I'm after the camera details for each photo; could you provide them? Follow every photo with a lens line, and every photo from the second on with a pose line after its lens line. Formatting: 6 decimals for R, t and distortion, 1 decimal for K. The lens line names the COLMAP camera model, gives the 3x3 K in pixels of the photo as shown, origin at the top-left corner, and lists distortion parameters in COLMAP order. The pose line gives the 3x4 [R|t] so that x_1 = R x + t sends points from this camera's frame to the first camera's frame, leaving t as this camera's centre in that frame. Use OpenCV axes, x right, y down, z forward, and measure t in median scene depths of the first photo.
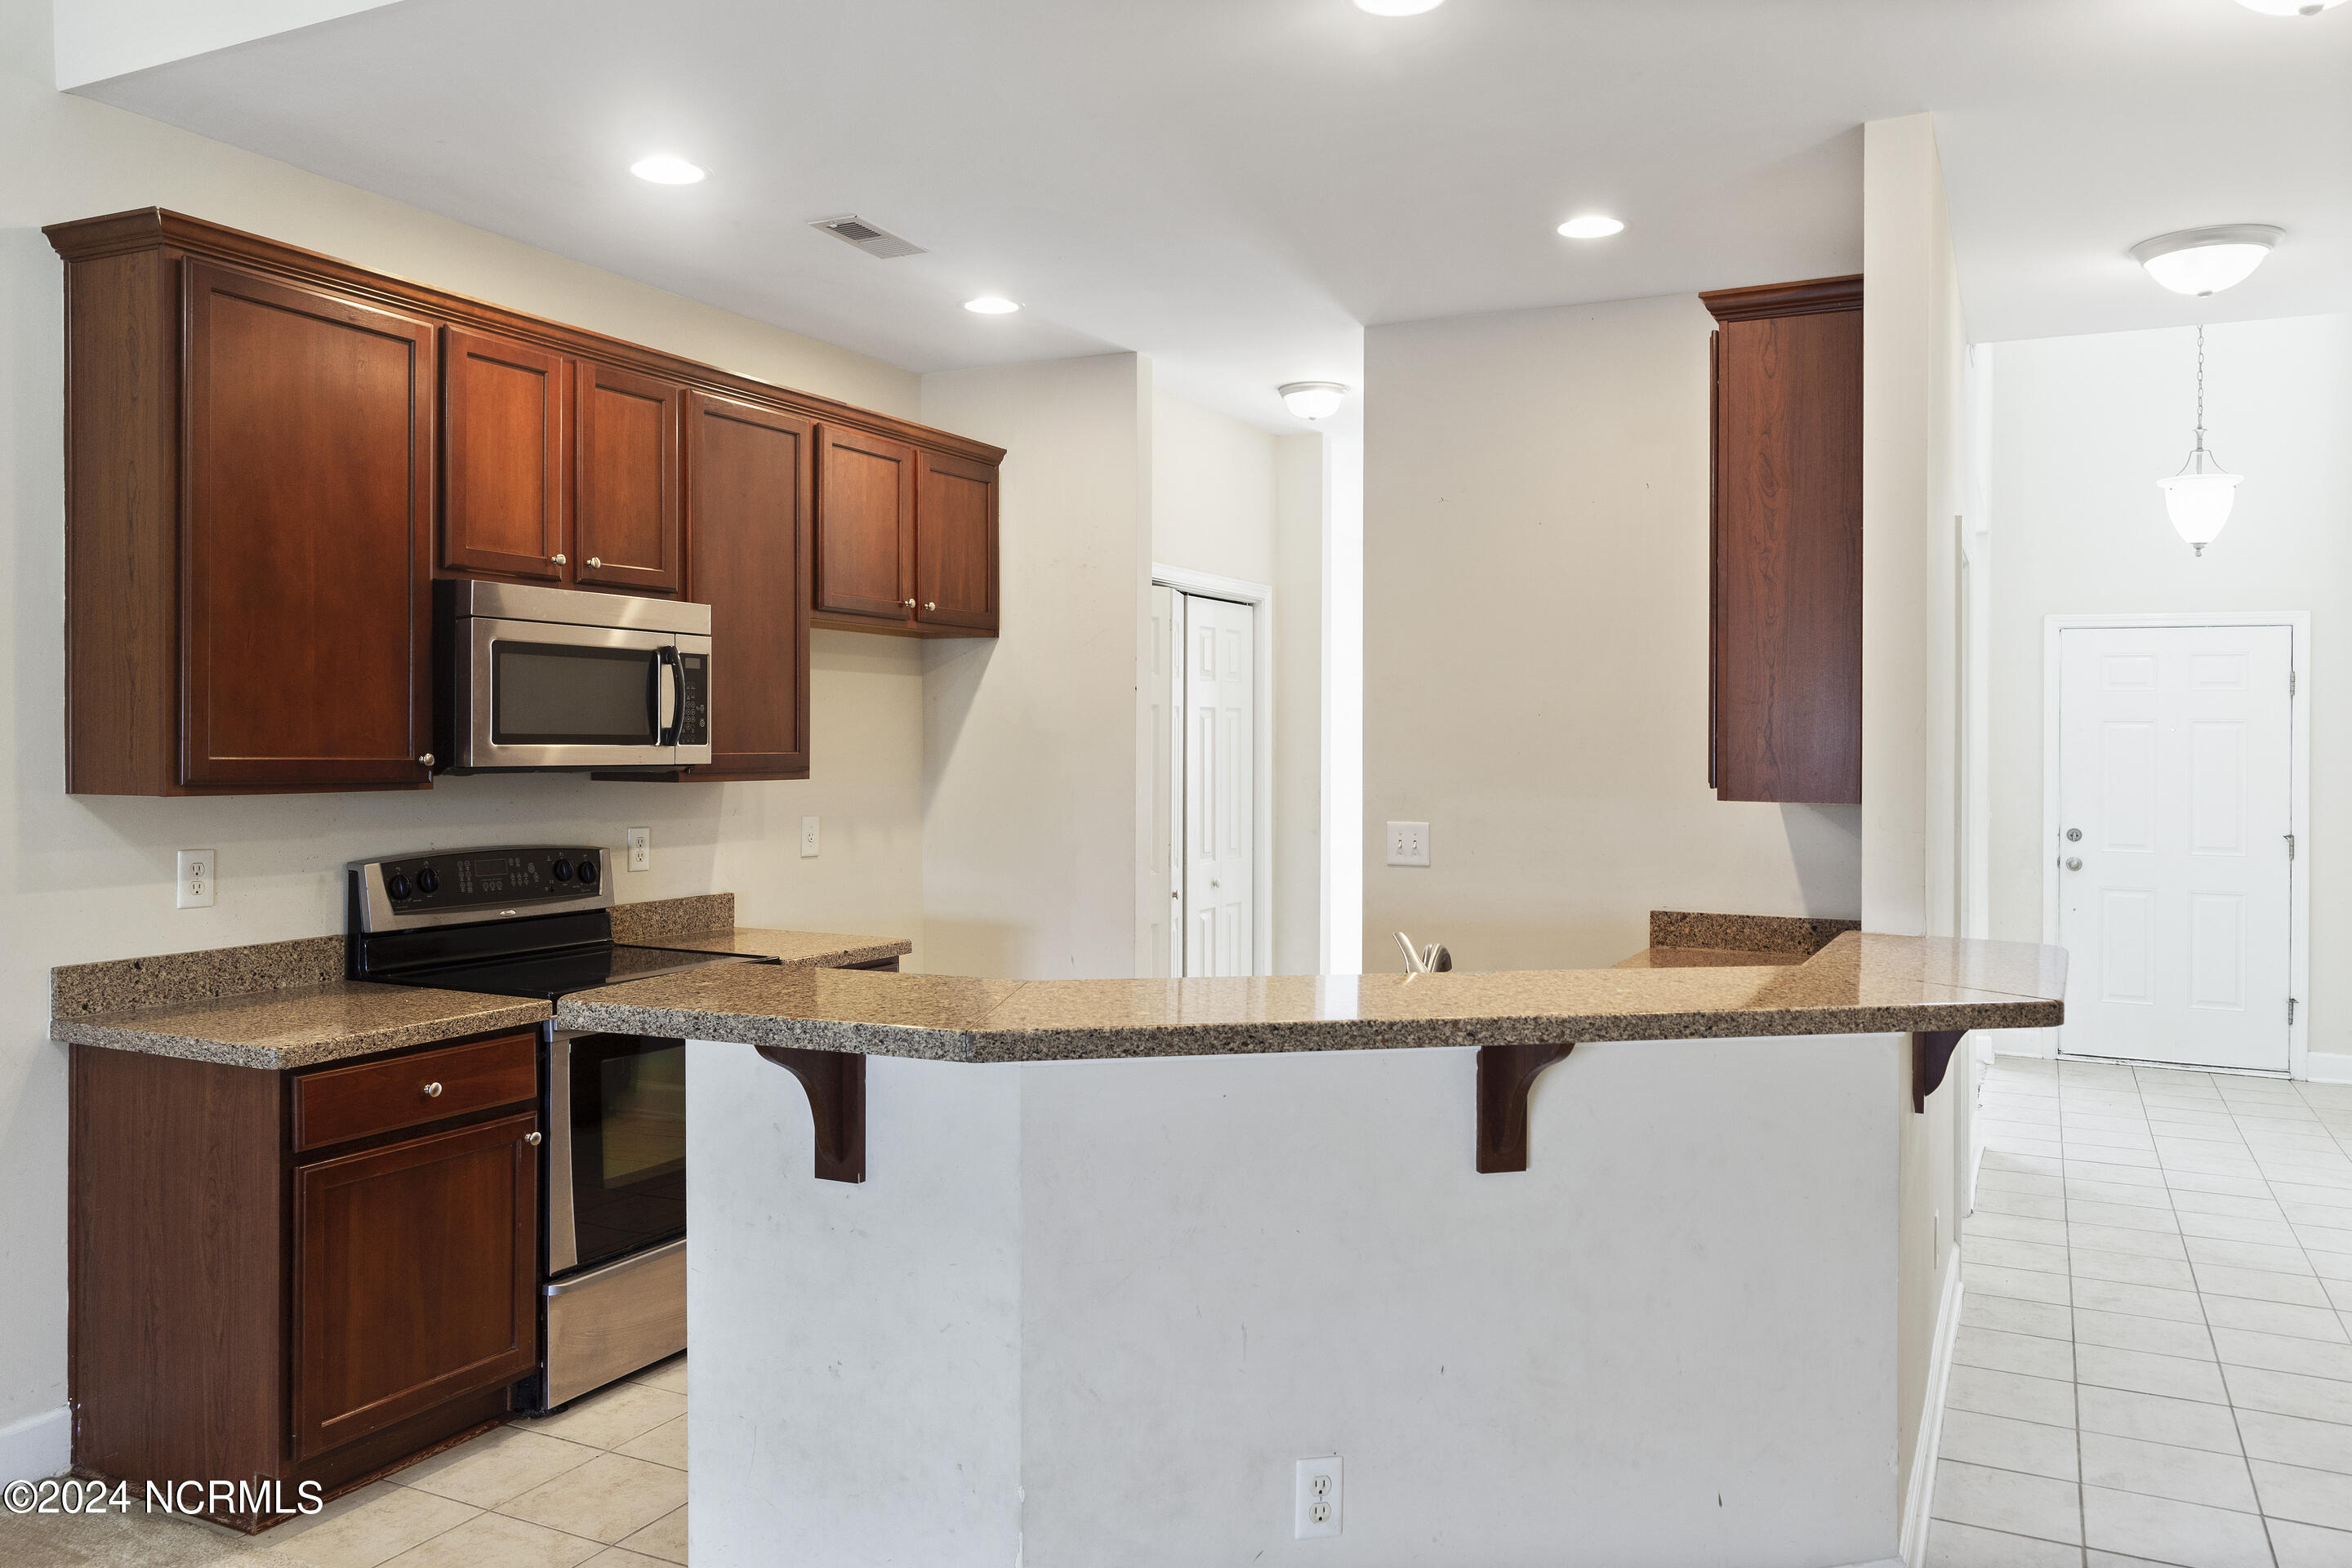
lens RADIAL K [[1710.3, 0, 1176.3], [0, 1710.3, 716.3], [0, 0, 1]] dist [-0.001545, 0.010323]
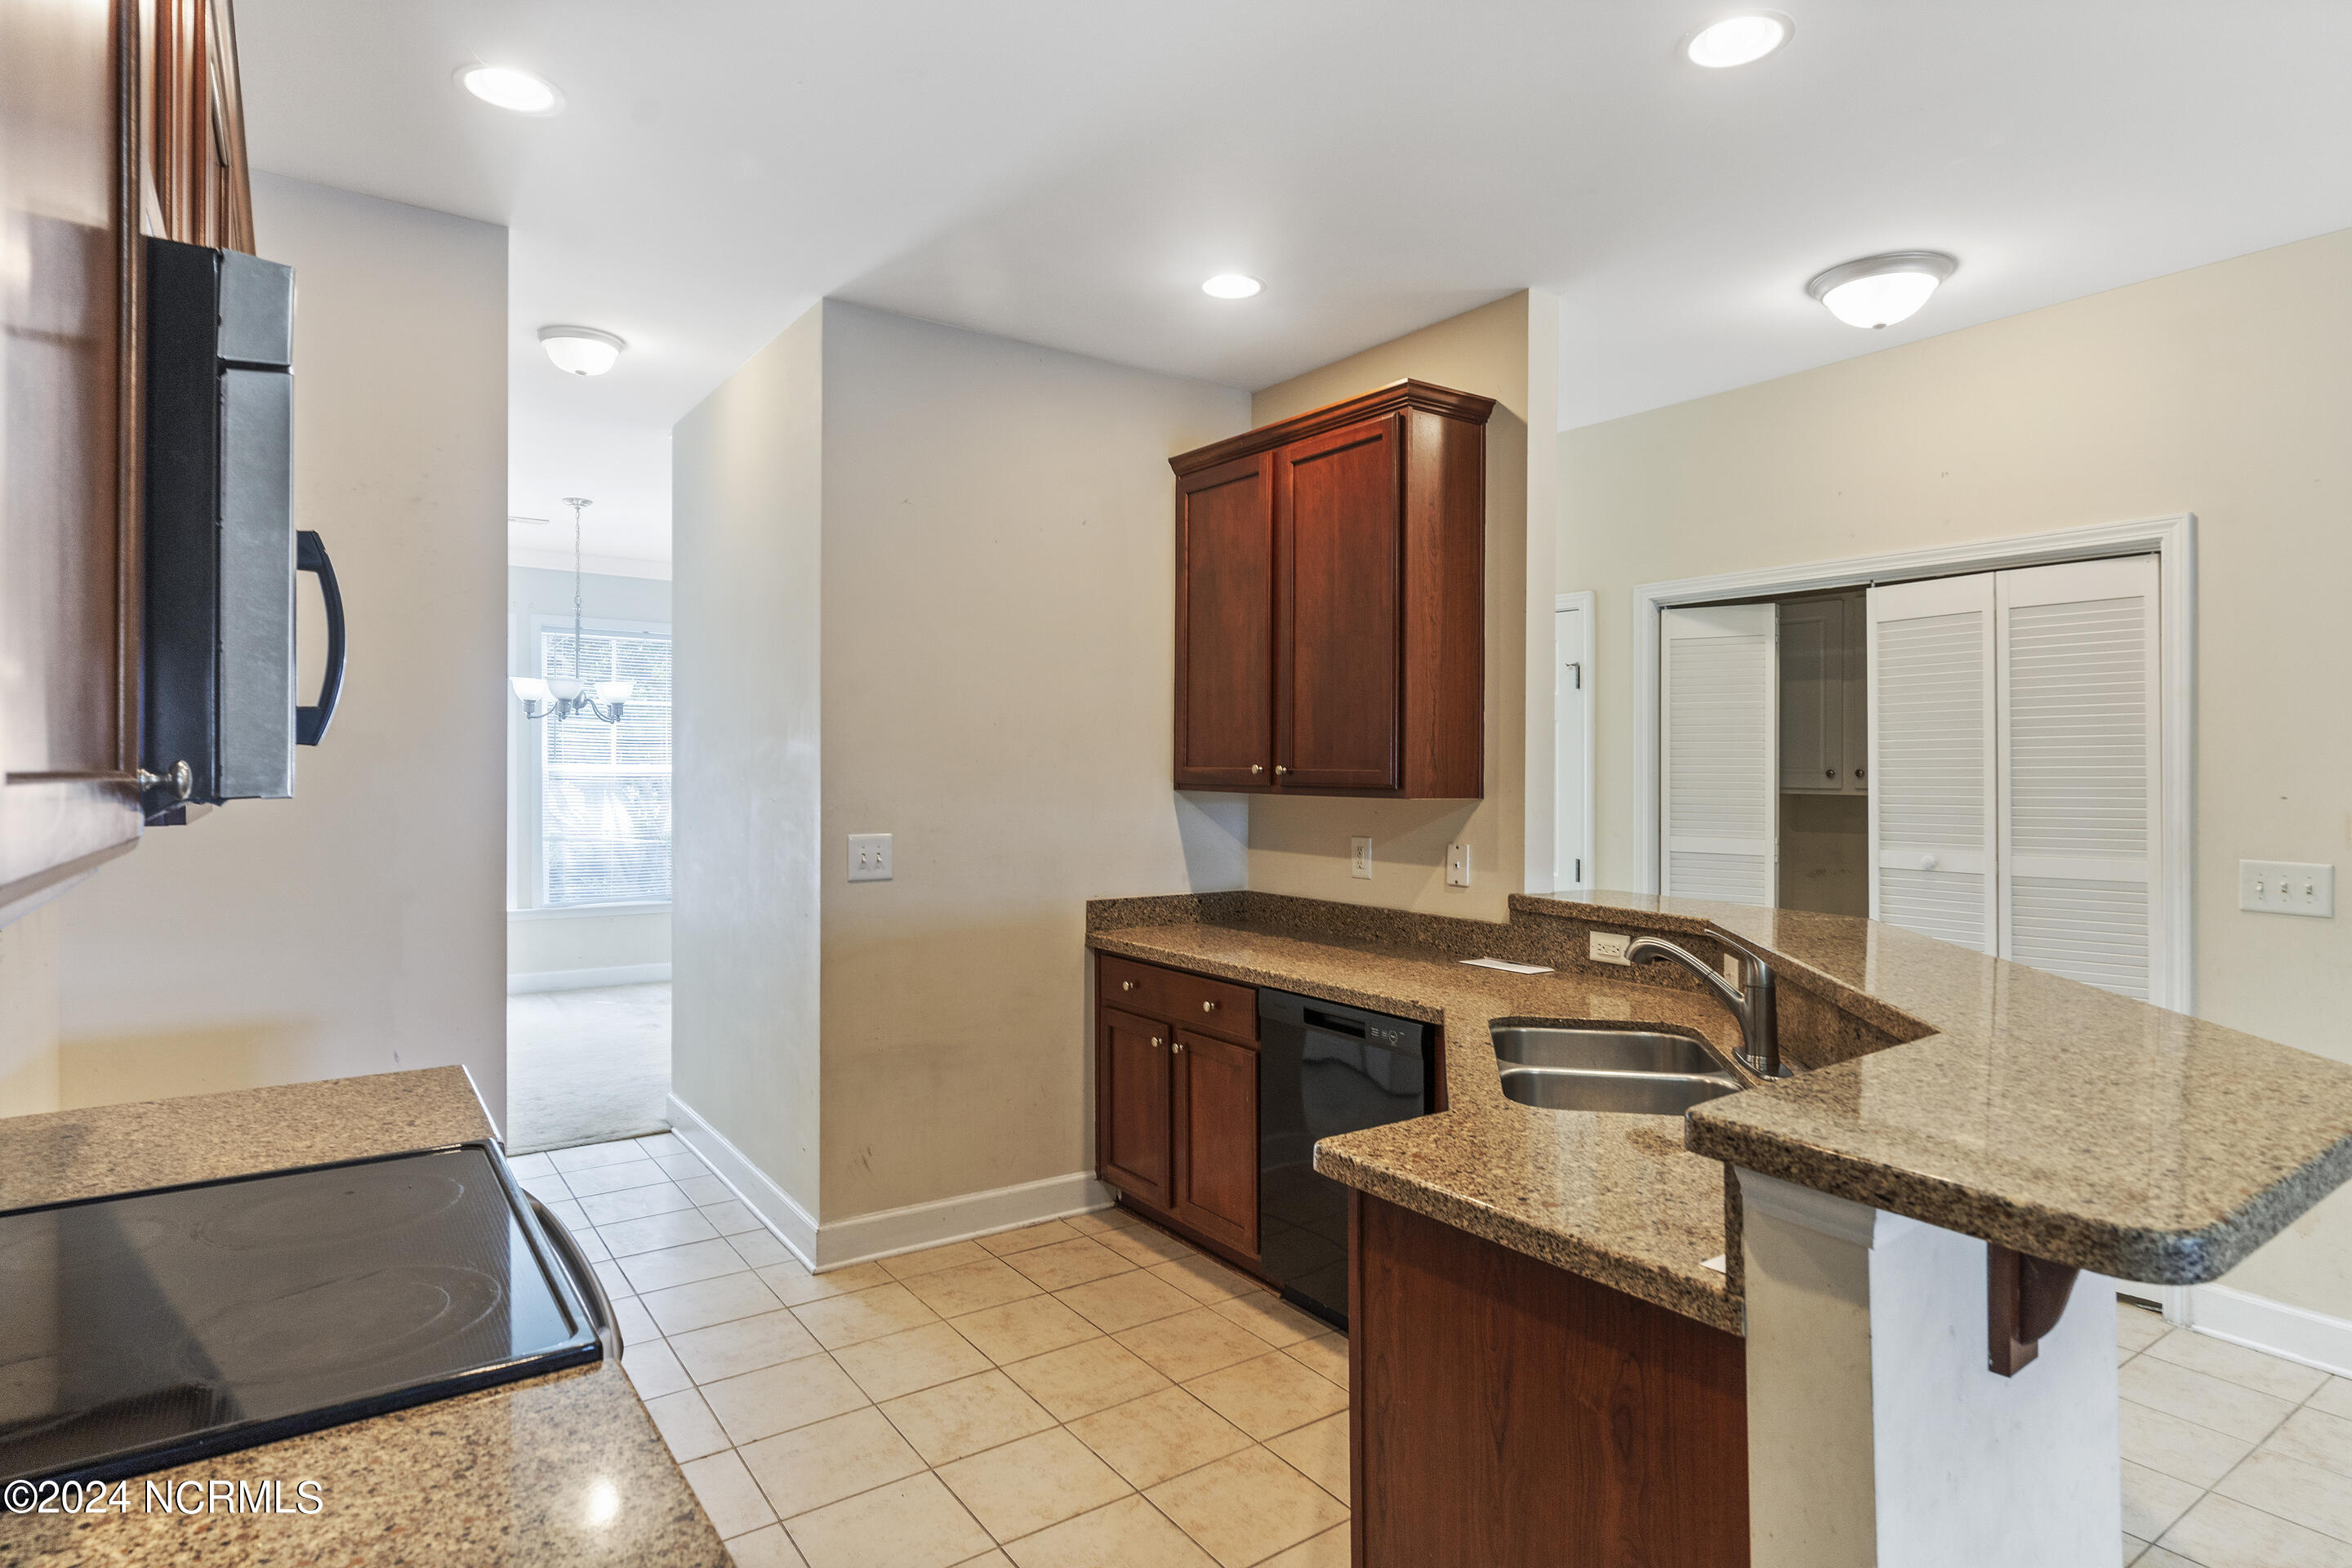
lens RADIAL K [[1229.4, 0, 1173.2], [0, 1229.4, 786.1], [0, 0, 1]] dist [-0.001487, -0.000400]
pose [[0.472764, -0.019234, 0.880979, -0.480034], [-0.014407, 0.999459, 0.029552, 0.014380], [-0.881071, -0.026663, 0.472232, 0.647137]]
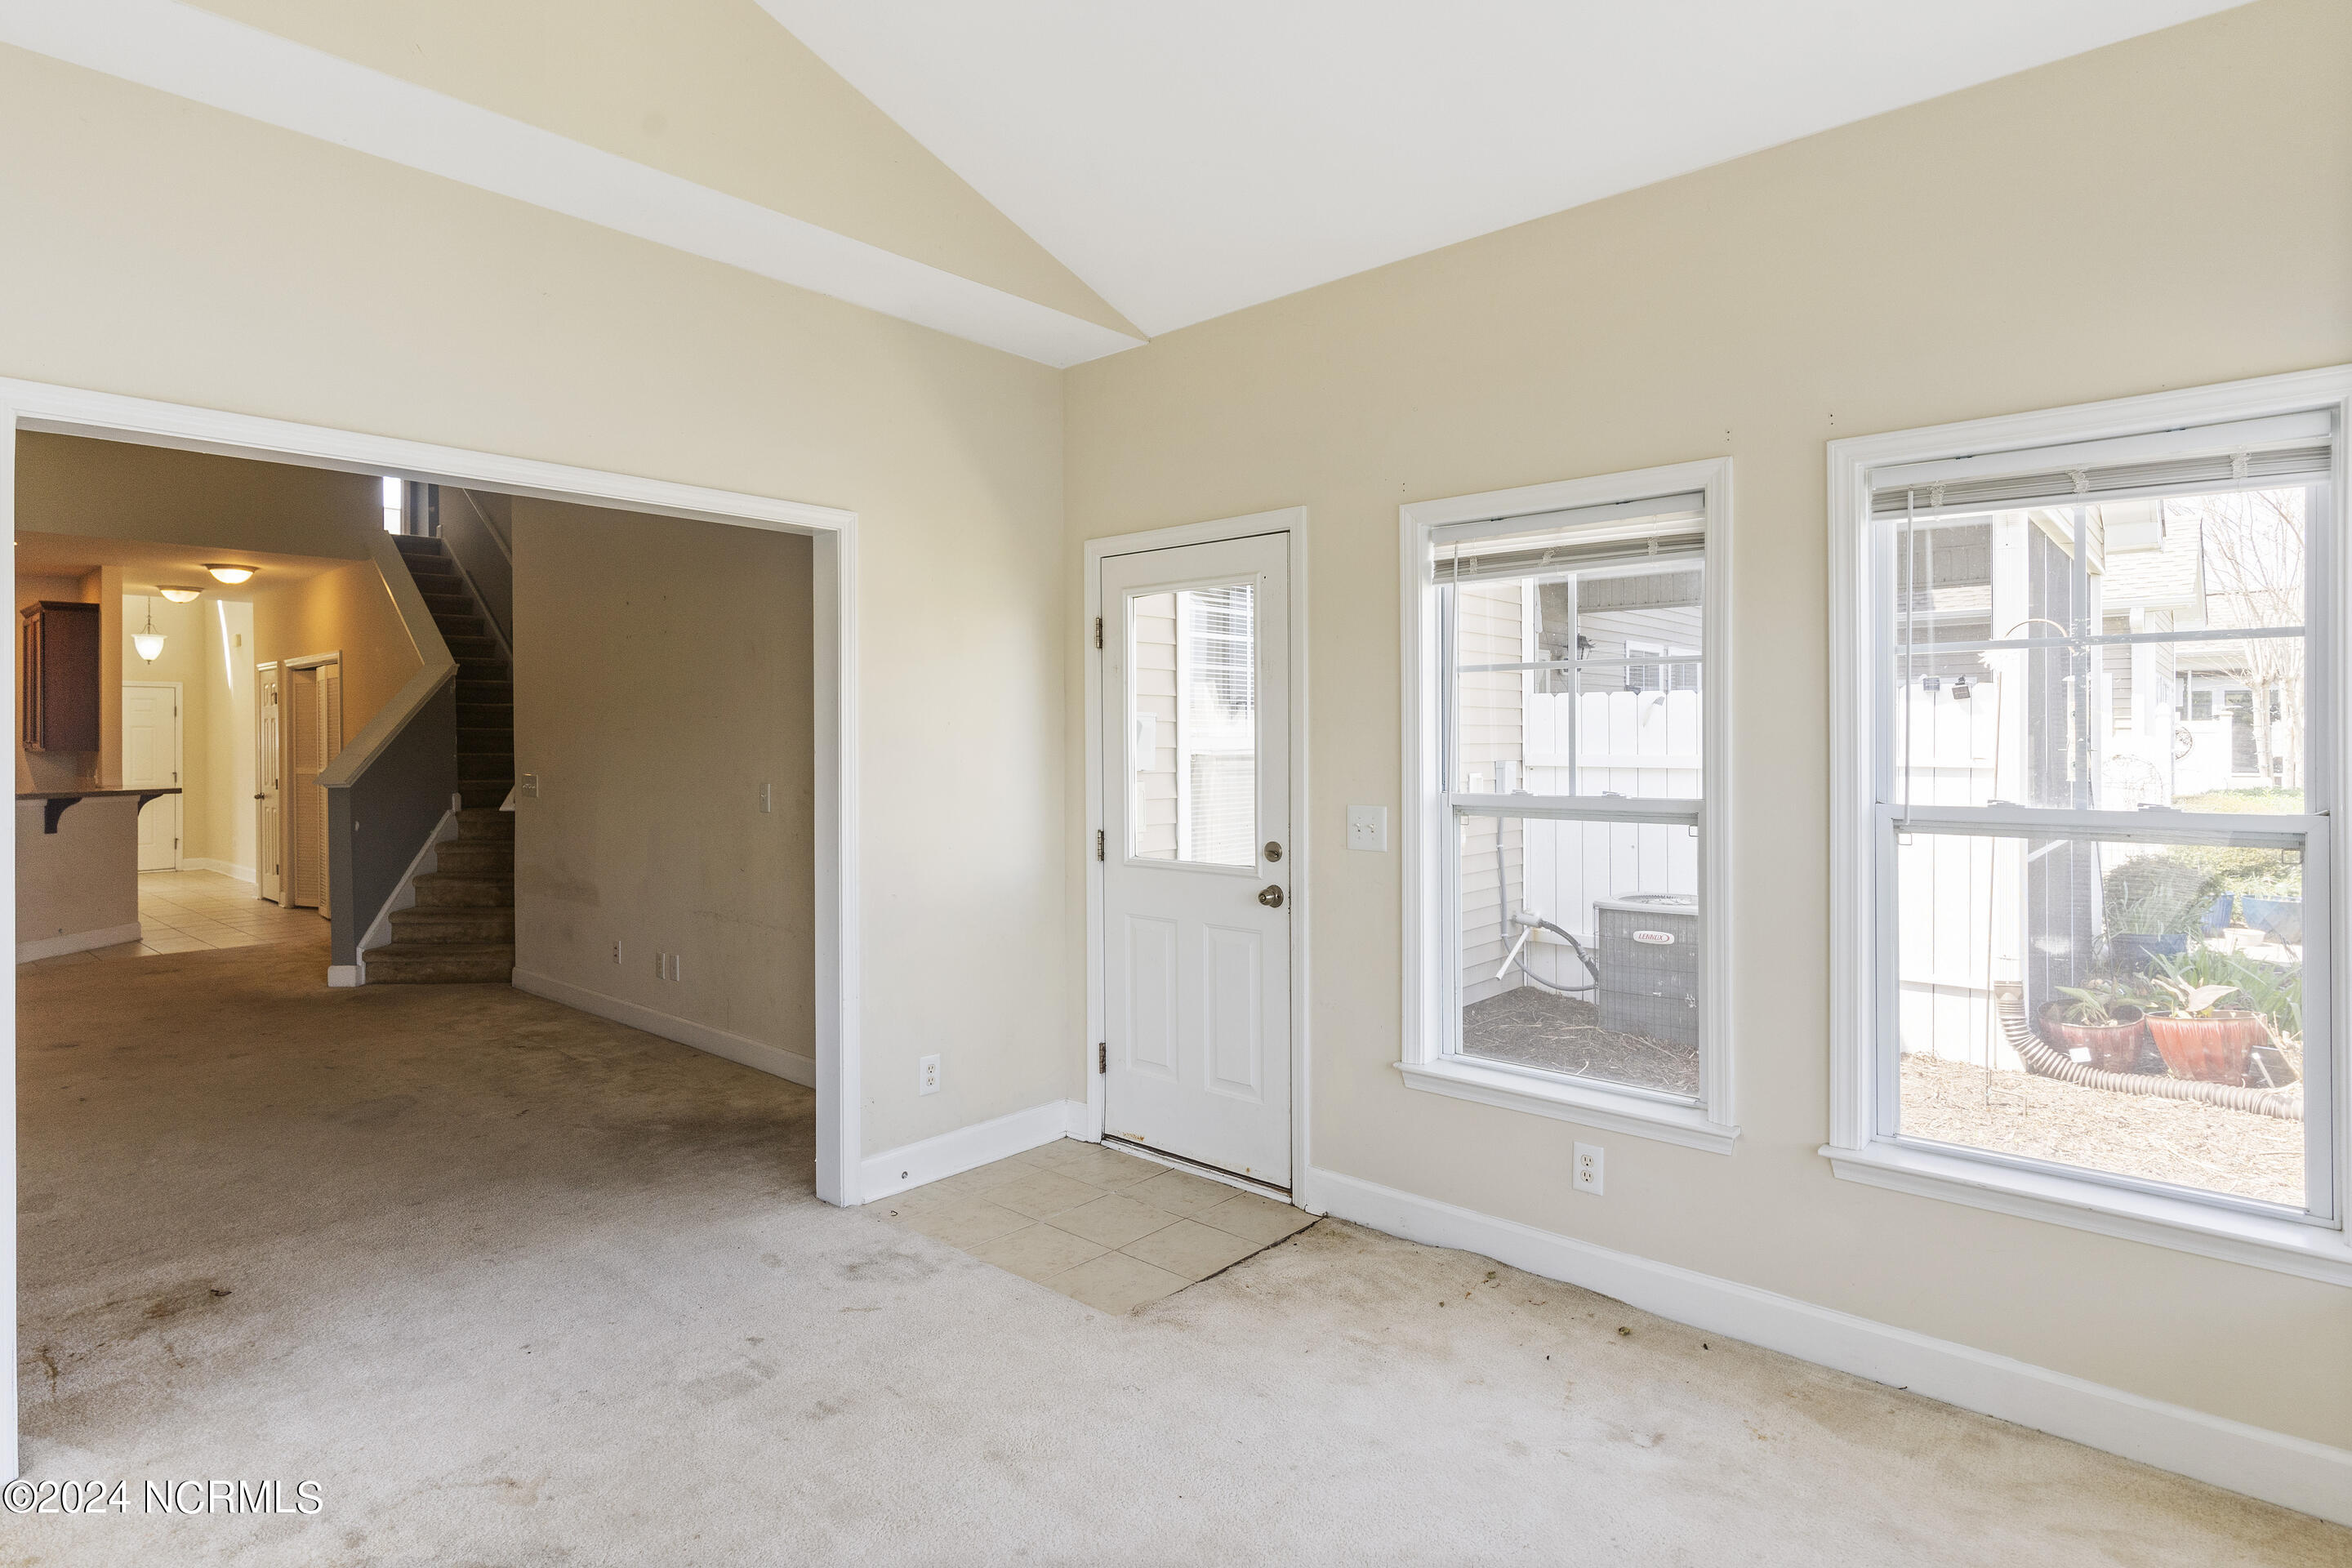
lens RADIAL K [[1229.4, 0, 1154.0], [0, 1229.4, 752.9], [0, 0, 1]] dist [-0.001487, -0.000400]
pose [[0.273392, -0.021738, 0.961657, -1.253883], [-0.002558, 0.999725, 0.023326, -0.010080], [-0.961899, -0.008837, 0.273262, -1.565695]]
